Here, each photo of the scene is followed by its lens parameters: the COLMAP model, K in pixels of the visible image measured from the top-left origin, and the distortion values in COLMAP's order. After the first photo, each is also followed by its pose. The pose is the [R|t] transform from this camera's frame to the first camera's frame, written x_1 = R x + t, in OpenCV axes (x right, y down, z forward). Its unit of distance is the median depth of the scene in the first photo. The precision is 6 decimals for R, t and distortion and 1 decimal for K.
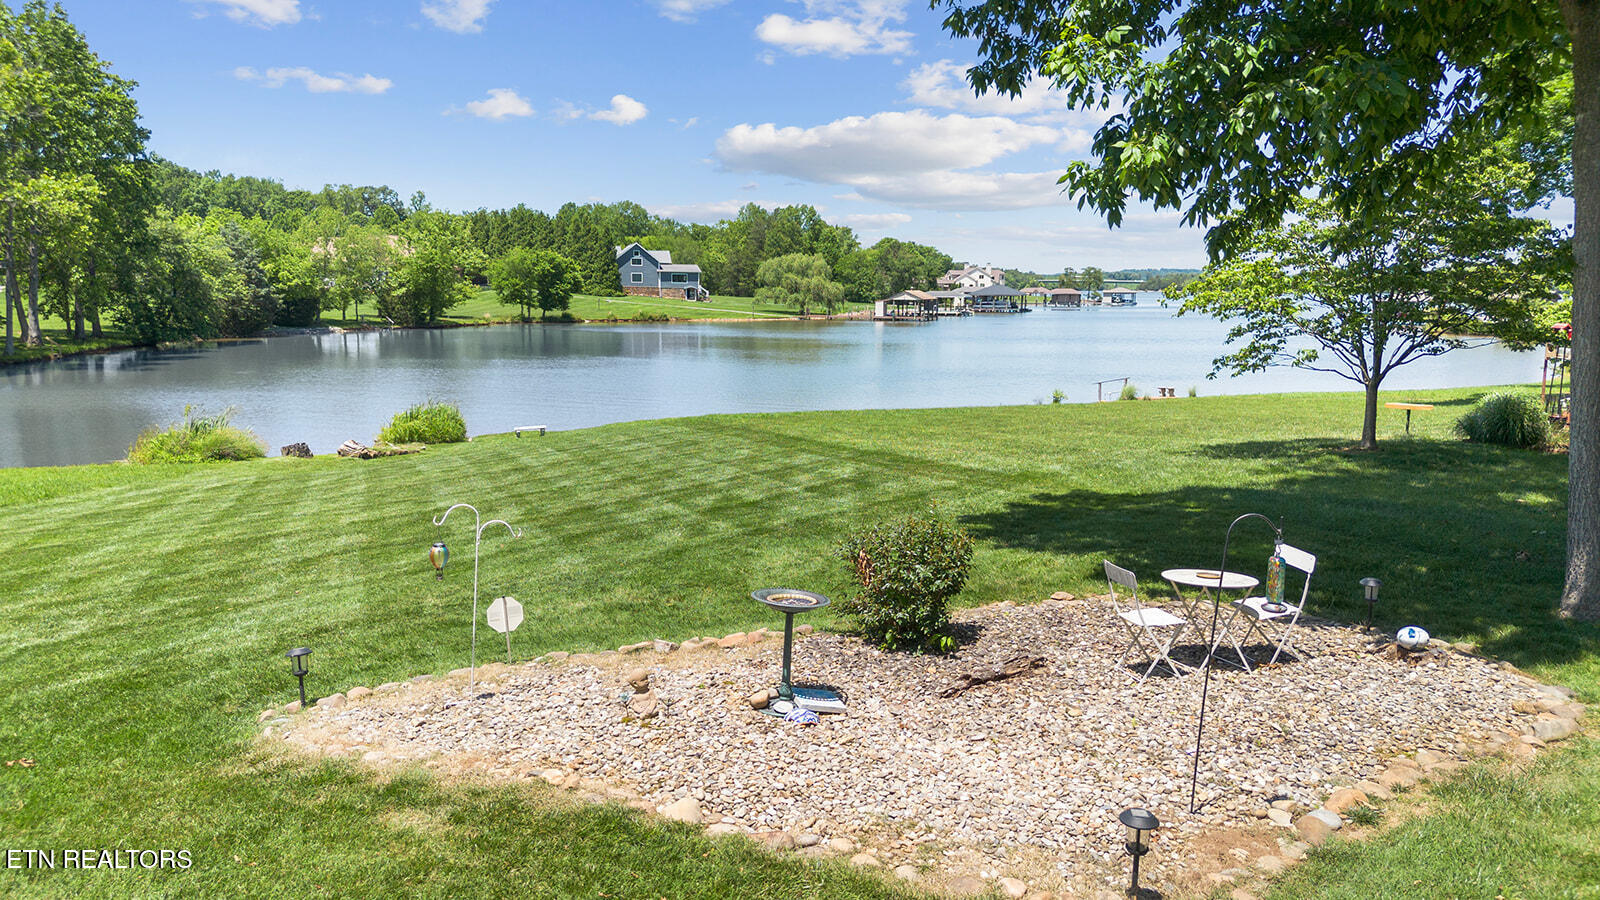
lens RADIAL K [[1146.6, 0, 805.7], [0, 1146.6, 471.9], [0, 0, 1]] dist [0.115199, -0.165736]
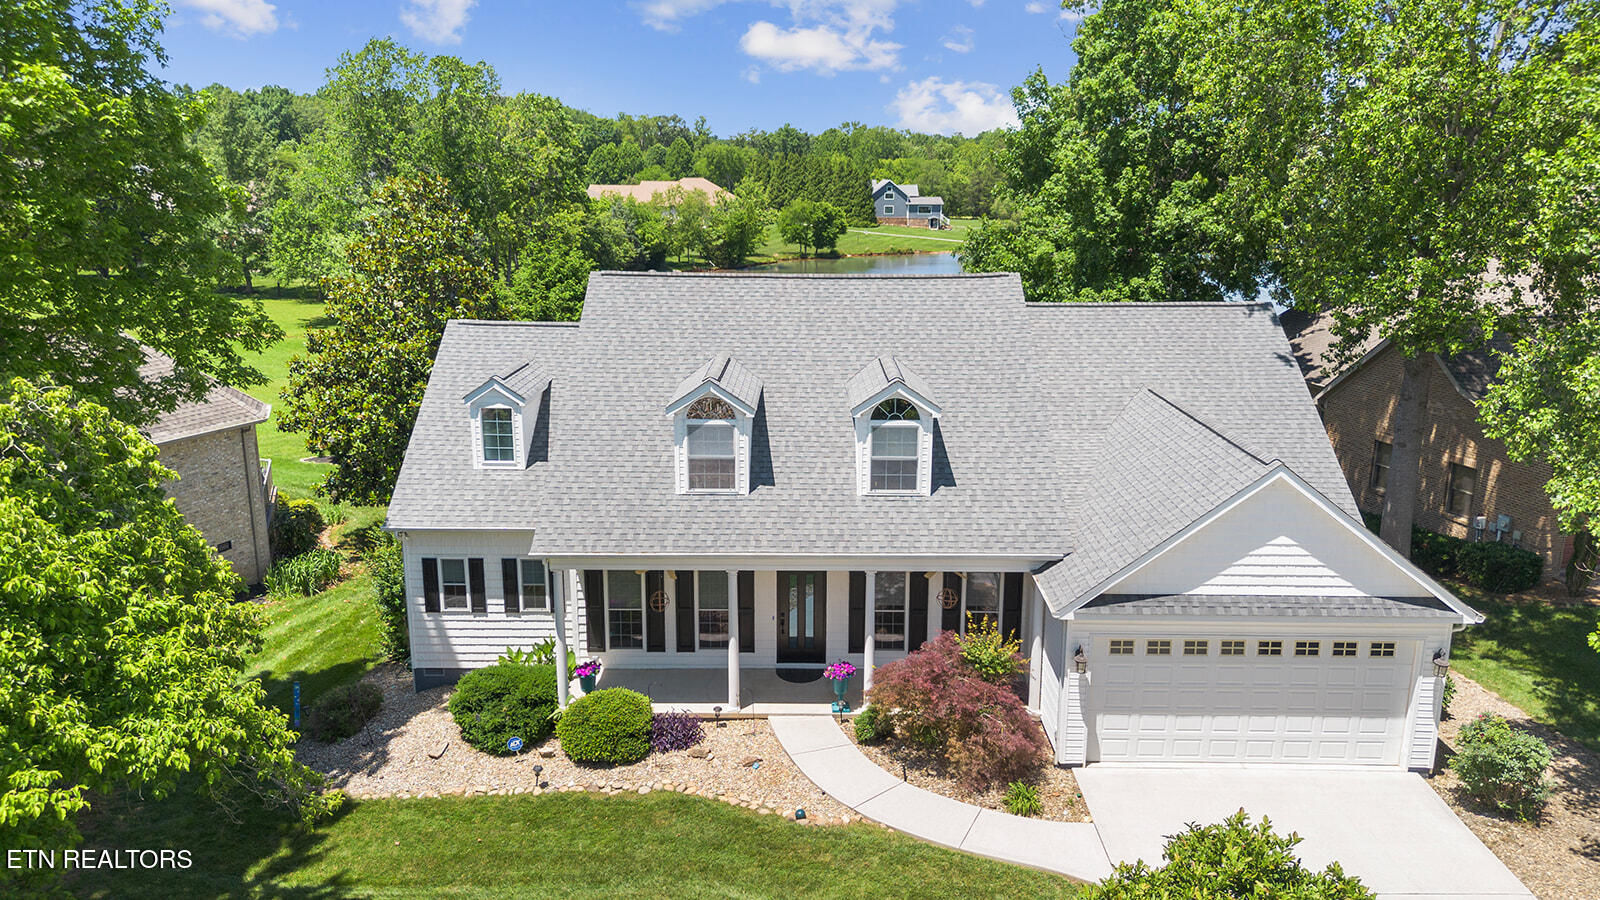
lens RADIAL K [[1146.6, 0, 805.7], [0, 1146.6, 471.9], [0, 0, 1]] dist [0.115199, -0.165736]
pose [[0.977936, 0.046987, -0.203551, 0.027352], [-0.027916, 0.995031, 0.095570, -0.013034], [0.207030, -0.087779, 0.974389, -0.224888]]
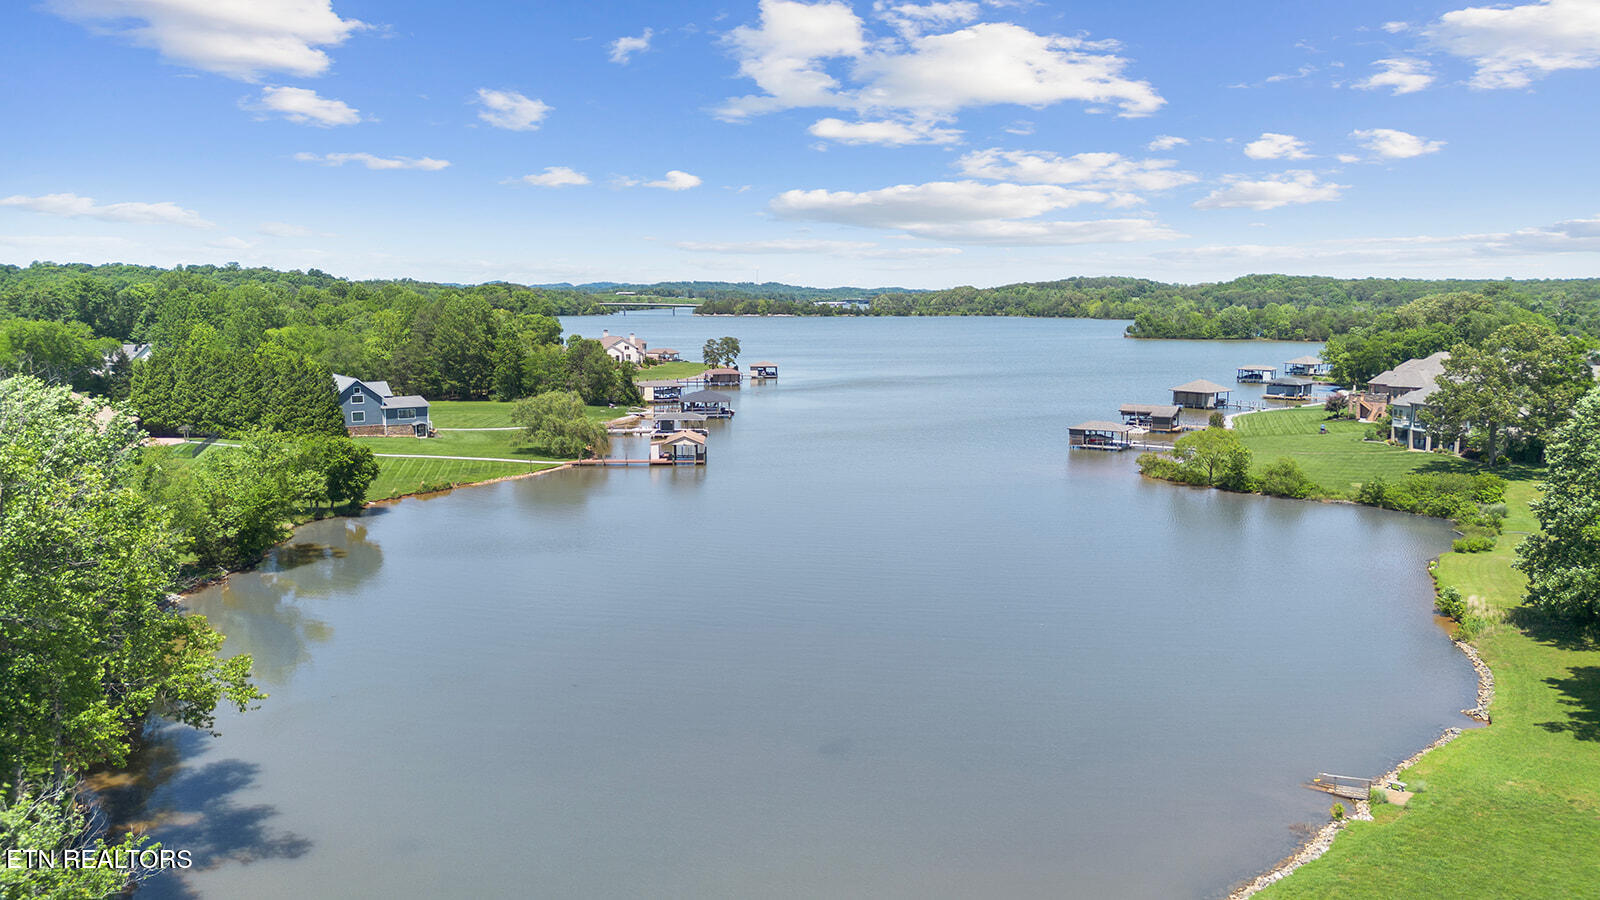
lens RADIAL K [[1146.6, 0, 805.7], [0, 1146.6, 471.9], [0, 0, 1]] dist [0.115199, -0.165736]
pose [[0.923497, -0.065825, 0.377916, -0.194545], [0.068371, 0.997638, 0.006693, -0.122885], [-0.377463, 0.019658, 0.925816, 0.027804]]
